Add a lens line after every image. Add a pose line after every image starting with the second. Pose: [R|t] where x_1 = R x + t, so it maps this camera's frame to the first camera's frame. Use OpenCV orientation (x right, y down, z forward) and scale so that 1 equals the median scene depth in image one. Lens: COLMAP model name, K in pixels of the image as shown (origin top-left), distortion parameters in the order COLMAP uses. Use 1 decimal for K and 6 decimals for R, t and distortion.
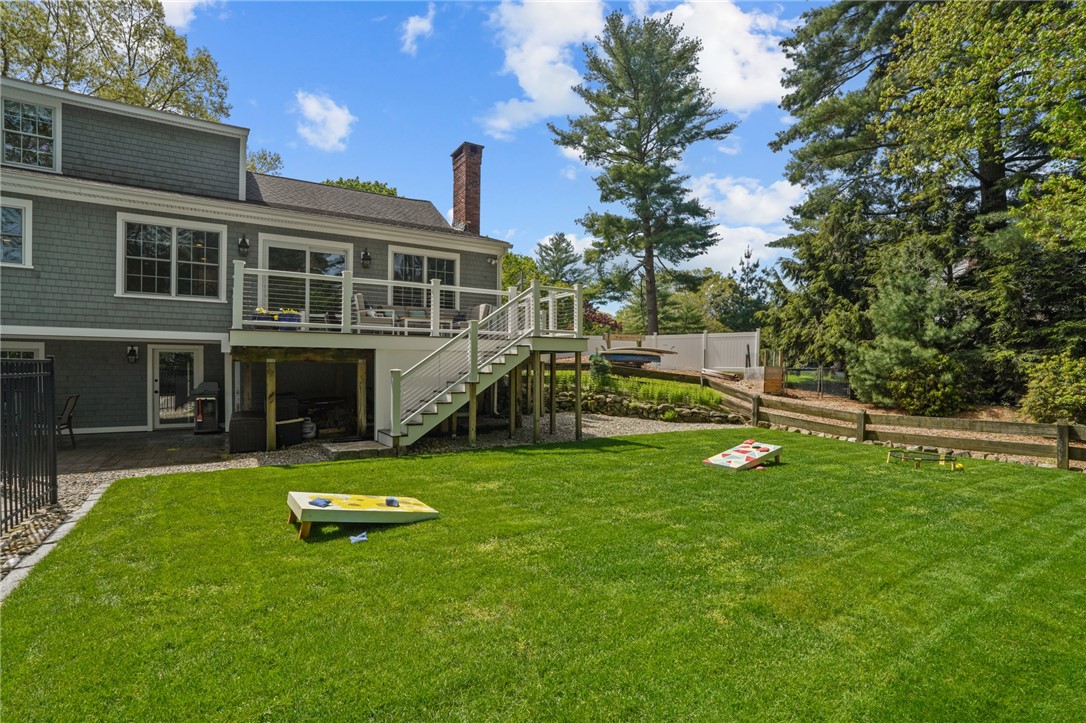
lens RADIAL K [[512.6, 0, 539.2], [0, 512.6, 377.6], [0, 0, 1]] dist [-0.030428, 0.000454]
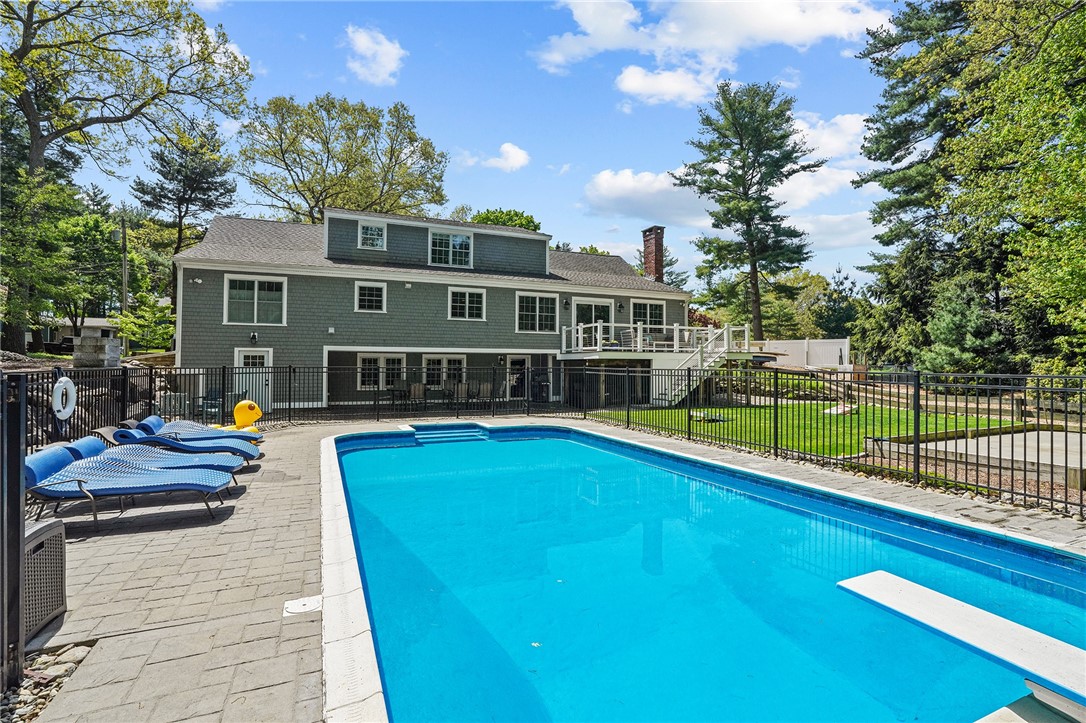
lens RADIAL K [[519.8, 0, 531.3], [0, 519.8, 364.6], [0, 0, 1]] dist [-0.062854, 0.021429]
pose [[0.988372, -0.001267, -0.152052, -0.222554], [-0.000602, 0.999925, -0.012246, -0.003247], [0.152056, 0.012195, 0.988297, -0.520067]]
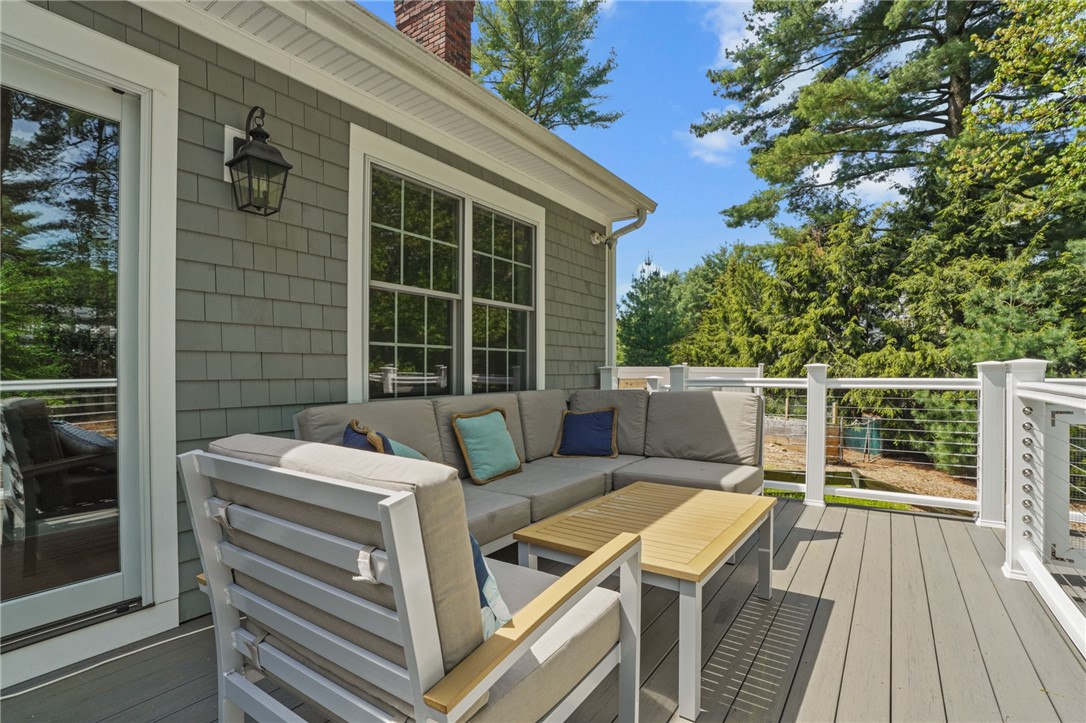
lens RADIAL K [[519.8, 0, 531.3], [0, 519.8, 364.6], [0, 0, 1]] dist [-0.062854, 0.021429]
pose [[0.921564, -0.001069, 0.388225, -0.189206], [0.008094, 0.999832, -0.016460, -0.092807], [-0.388143, 0.018311, 0.921417, 0.470748]]
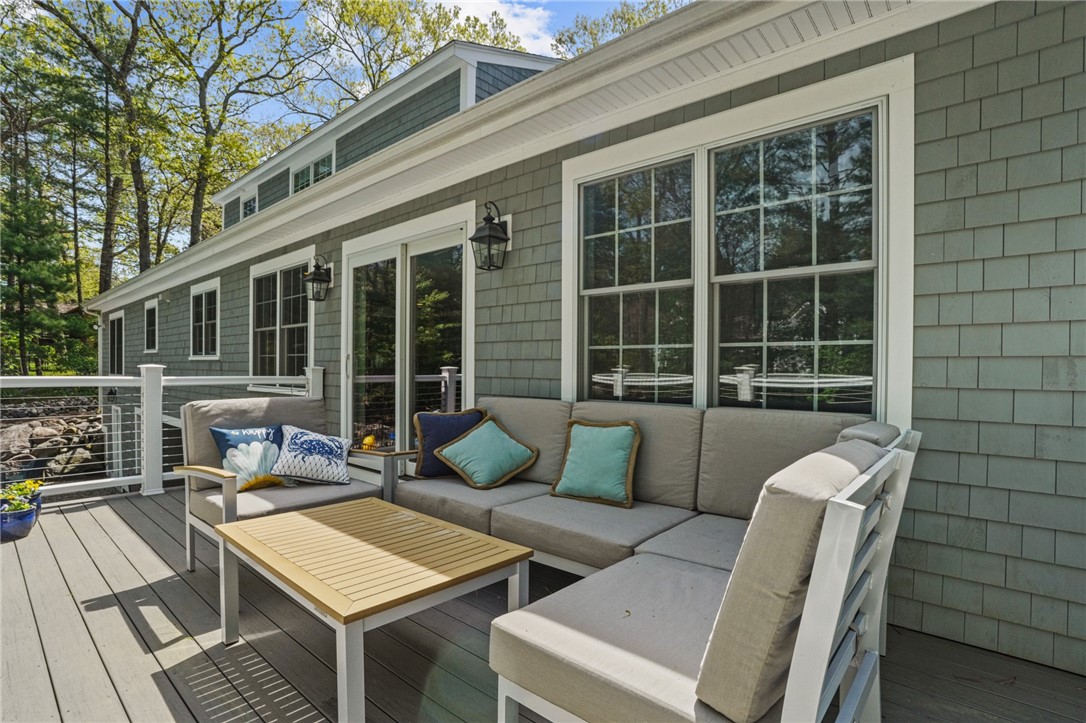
lens RADIAL K [[519.8, 0, 531.3], [0, 519.8, 364.6], [0, 0, 1]] dist [-0.062854, 0.021429]
pose [[0.289602, -0.008995, -0.957105, -0.029483], [-0.021587, 0.999640, -0.015926, -0.093529], [0.956904, 0.025274, 0.289304, 0.559078]]
